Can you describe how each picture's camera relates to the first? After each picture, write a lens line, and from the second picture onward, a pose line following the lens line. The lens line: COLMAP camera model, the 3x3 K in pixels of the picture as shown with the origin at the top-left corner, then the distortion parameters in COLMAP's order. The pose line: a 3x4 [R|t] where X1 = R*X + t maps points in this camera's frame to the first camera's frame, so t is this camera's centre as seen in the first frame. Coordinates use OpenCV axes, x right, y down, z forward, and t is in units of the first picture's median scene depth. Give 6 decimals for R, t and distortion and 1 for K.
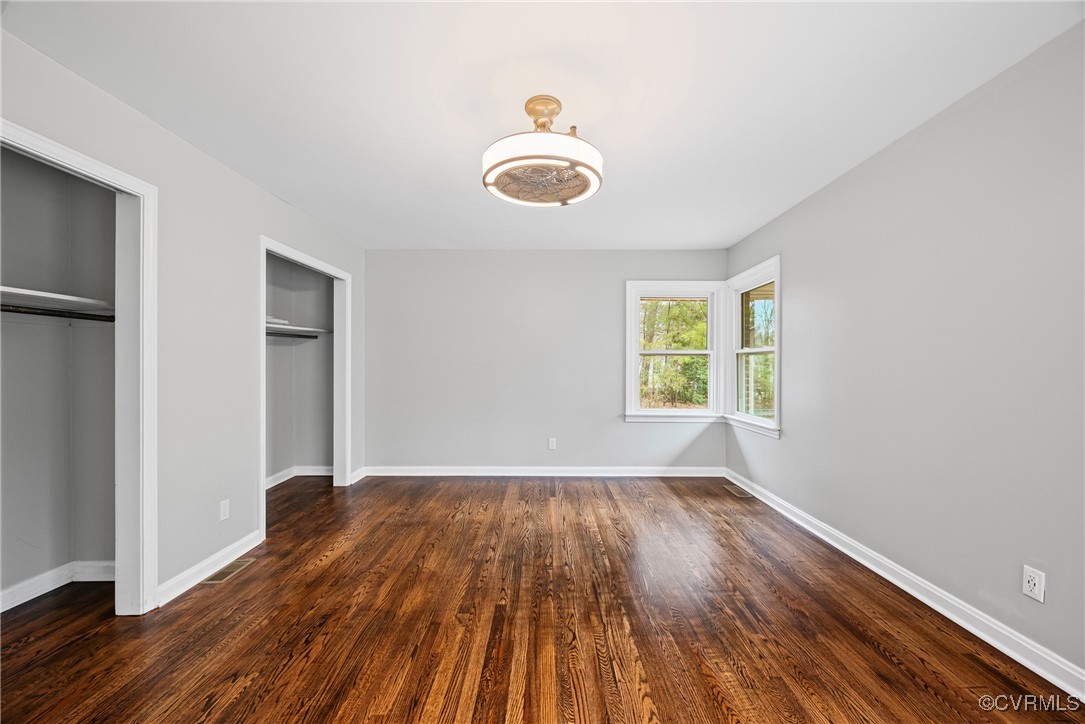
lens RADIAL K [[426.5, 0, 544.5], [0, 426.5, 369.9], [0, 0, 1]] dist [0.000301, -0.000617]
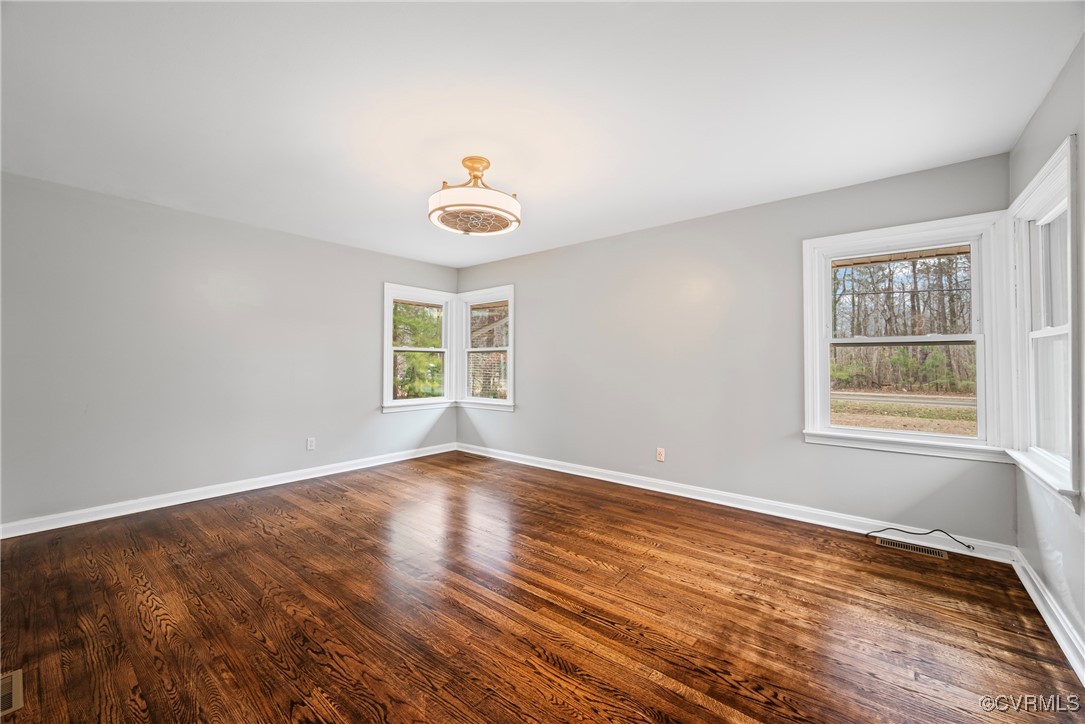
lens RADIAL K [[426.5, 0, 541.7], [0, 426.5, 354.3], [0, 0, 1]] dist [0.000301, -0.000617]
pose [[0.635402, 0.014273, 0.772050, -0.556234], [0.009031, 0.999623, -0.025912, 0.007724], [-0.772129, 0.023437, 0.635034, 0.009337]]
